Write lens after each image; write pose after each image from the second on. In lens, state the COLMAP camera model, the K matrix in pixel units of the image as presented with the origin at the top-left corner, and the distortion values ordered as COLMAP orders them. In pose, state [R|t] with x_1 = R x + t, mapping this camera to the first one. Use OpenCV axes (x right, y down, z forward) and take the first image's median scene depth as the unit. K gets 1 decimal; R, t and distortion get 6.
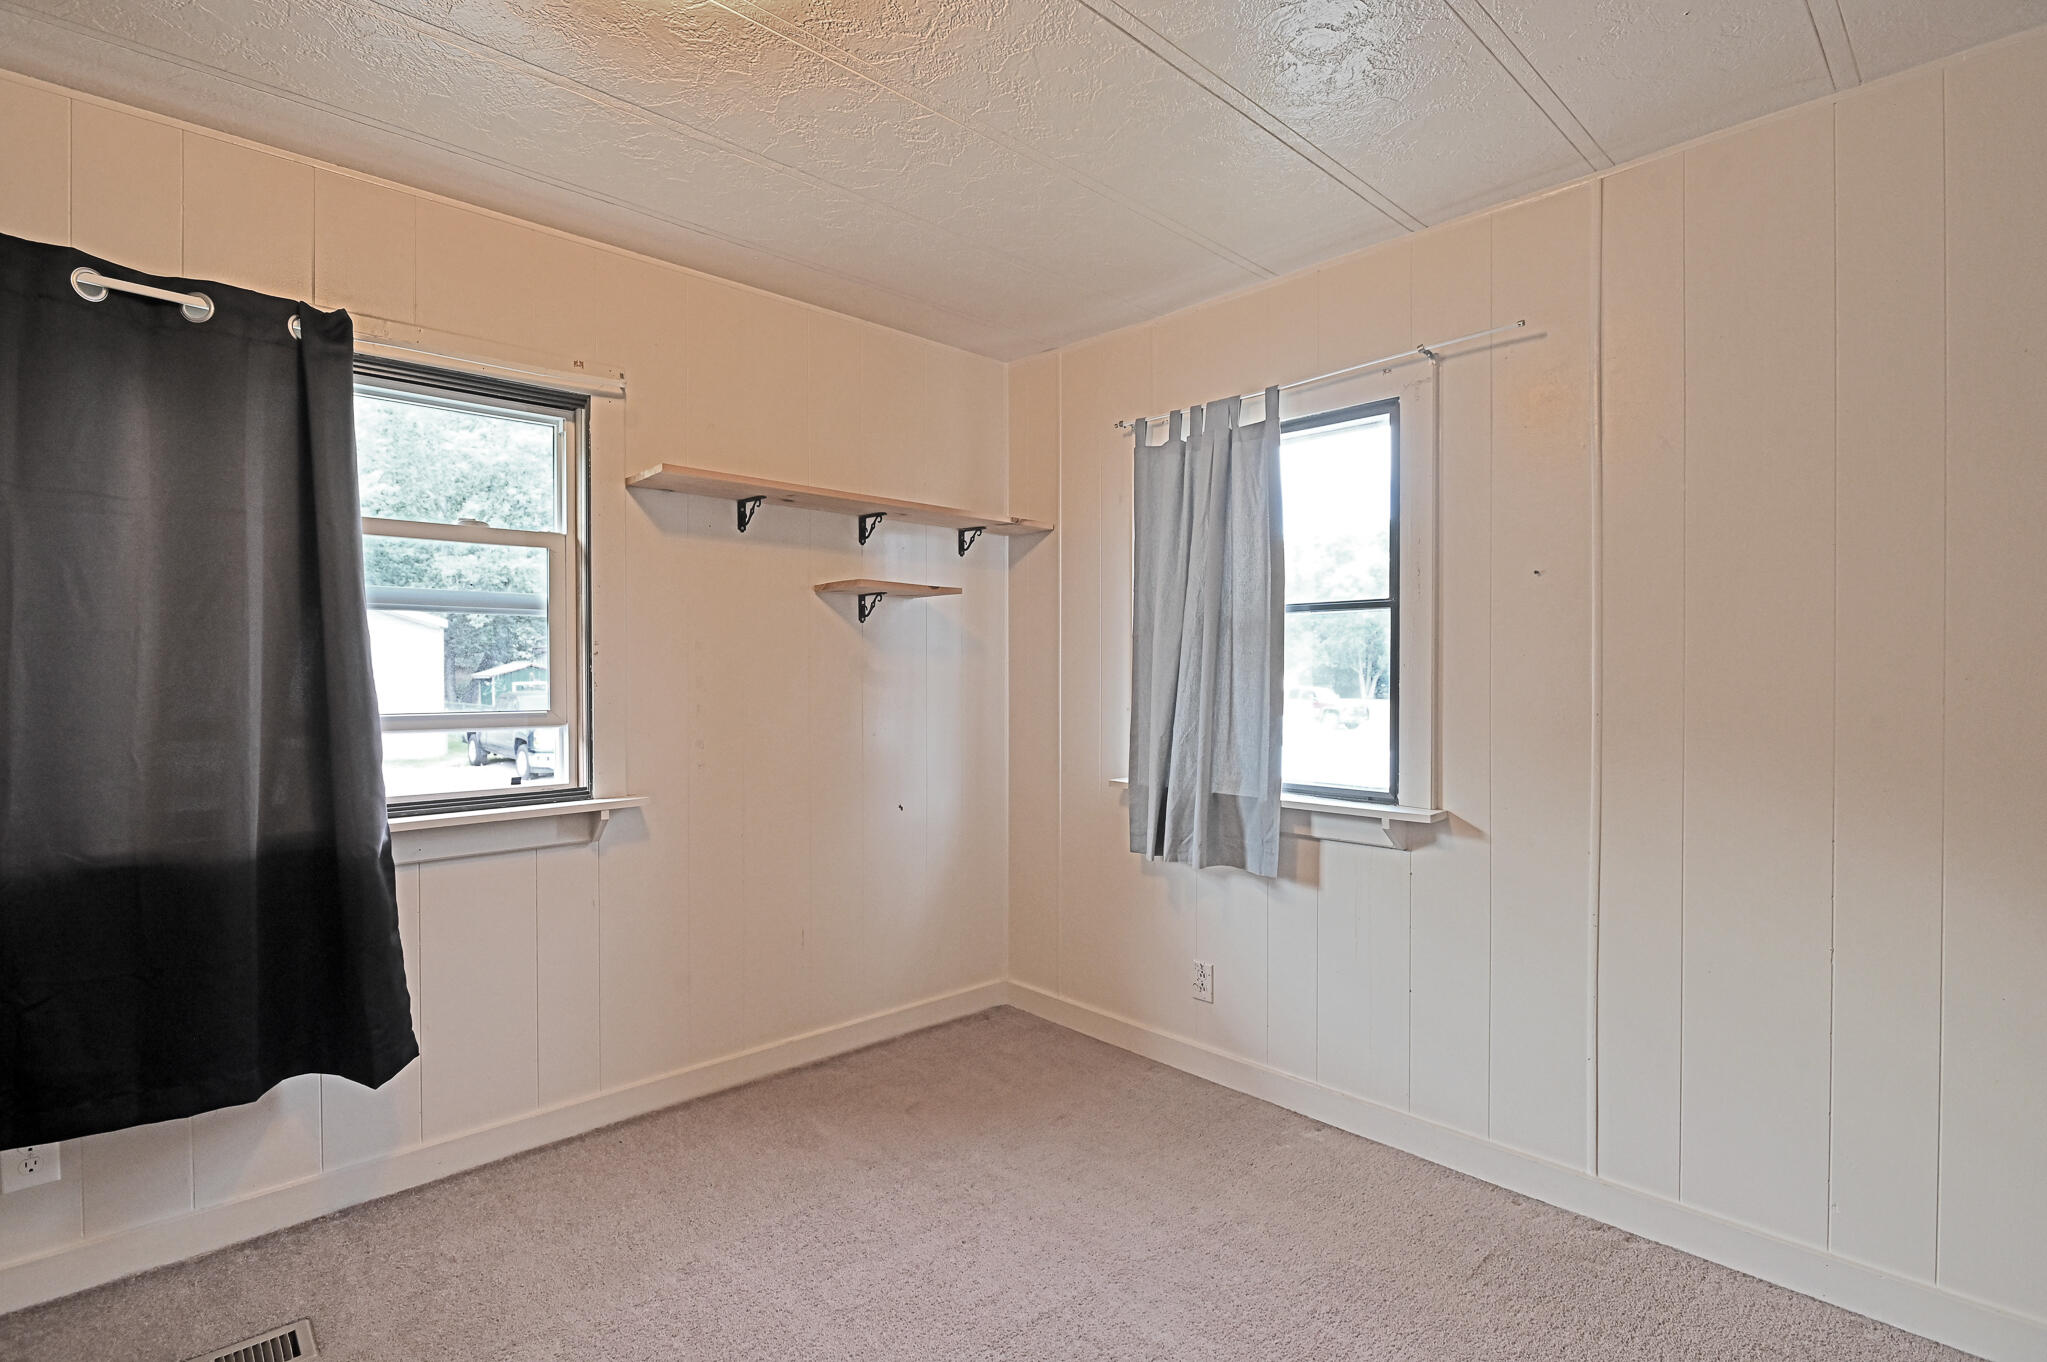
lens RADIAL K [[980.4, 0, 1023.4], [0, 980.4, 678.7], [0, 0, 1]] dist [-0.011308, 0.001114]
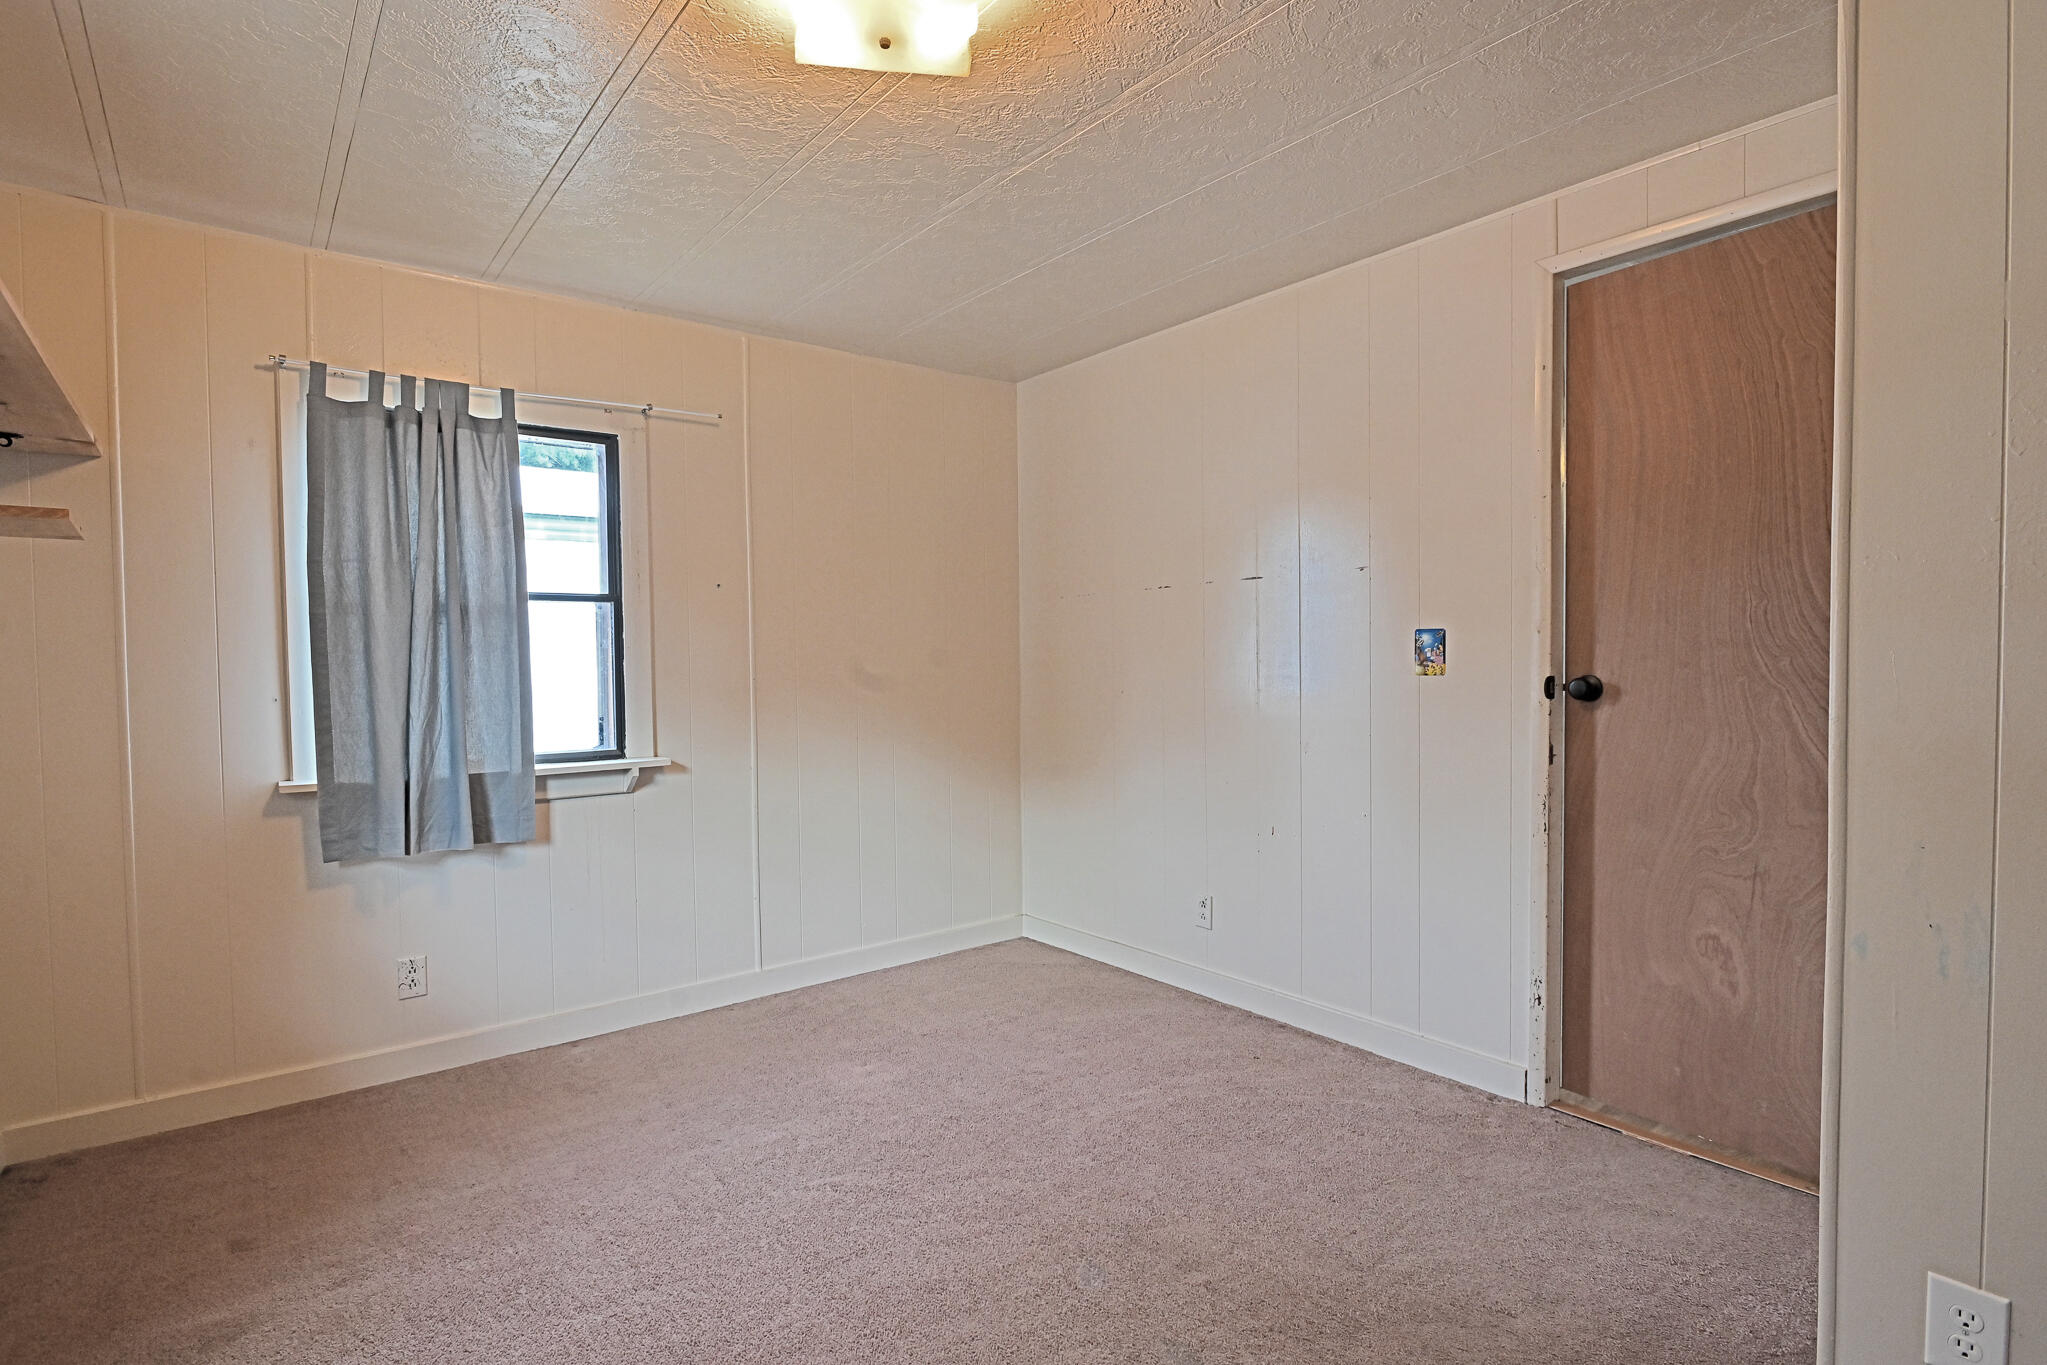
lens RADIAL K [[980.4, 0, 1021.9], [0, 980.4, 684.6], [0, 0, 1]] dist [-0.011308, 0.001114]
pose [[0.095703, -0.028669, 0.994997, -0.760952], [0.018588, 0.999462, 0.027010, 0.008396], [-0.995236, 0.015910, 0.096184, 0.336384]]
